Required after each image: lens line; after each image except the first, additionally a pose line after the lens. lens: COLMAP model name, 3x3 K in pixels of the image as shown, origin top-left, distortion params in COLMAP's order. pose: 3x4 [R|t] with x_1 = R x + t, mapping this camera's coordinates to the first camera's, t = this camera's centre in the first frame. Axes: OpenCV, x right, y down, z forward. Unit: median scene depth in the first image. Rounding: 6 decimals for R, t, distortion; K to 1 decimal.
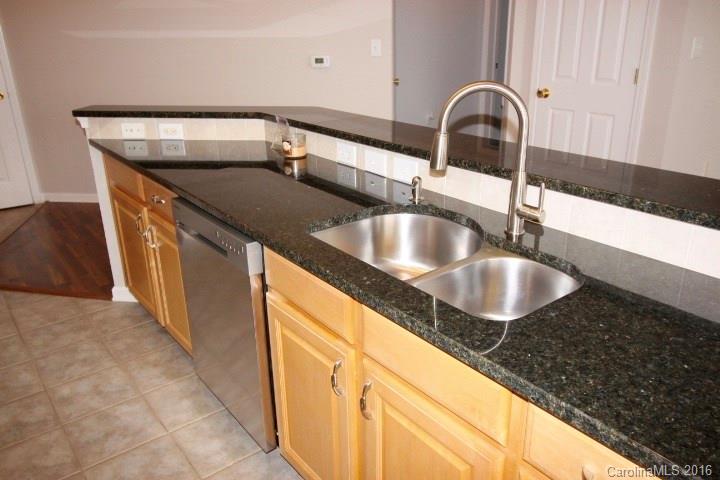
lens RADIAL K [[599.2, 0, 360.3], [0, 599.2, 240.0], [0, 0, 1]] dist [0.015551, 0.003656]
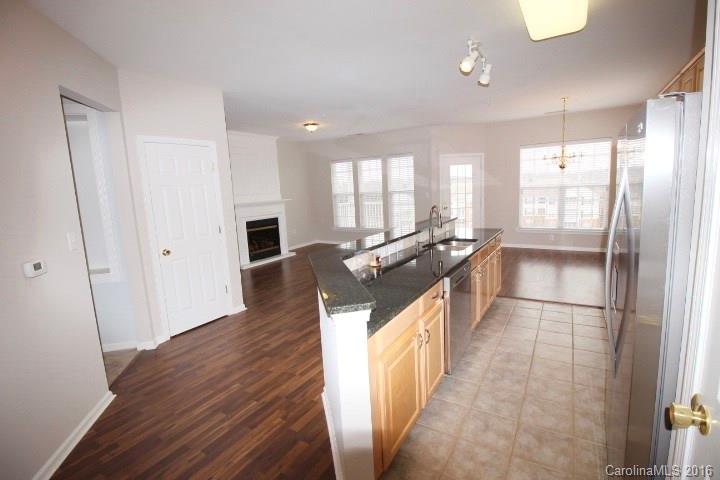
lens RADIAL K [[338.0, 0, 359.4], [0, 338.0, 238.5], [0, 0, 1]] dist [-0.000163, -0.000156]
pose [[-0.361000, -0.109647, 0.926098, -1.062062], [0.373980, 0.892693, 0.251473, -0.511857], [-0.854294, 0.437124, -0.281256, 1.307767]]
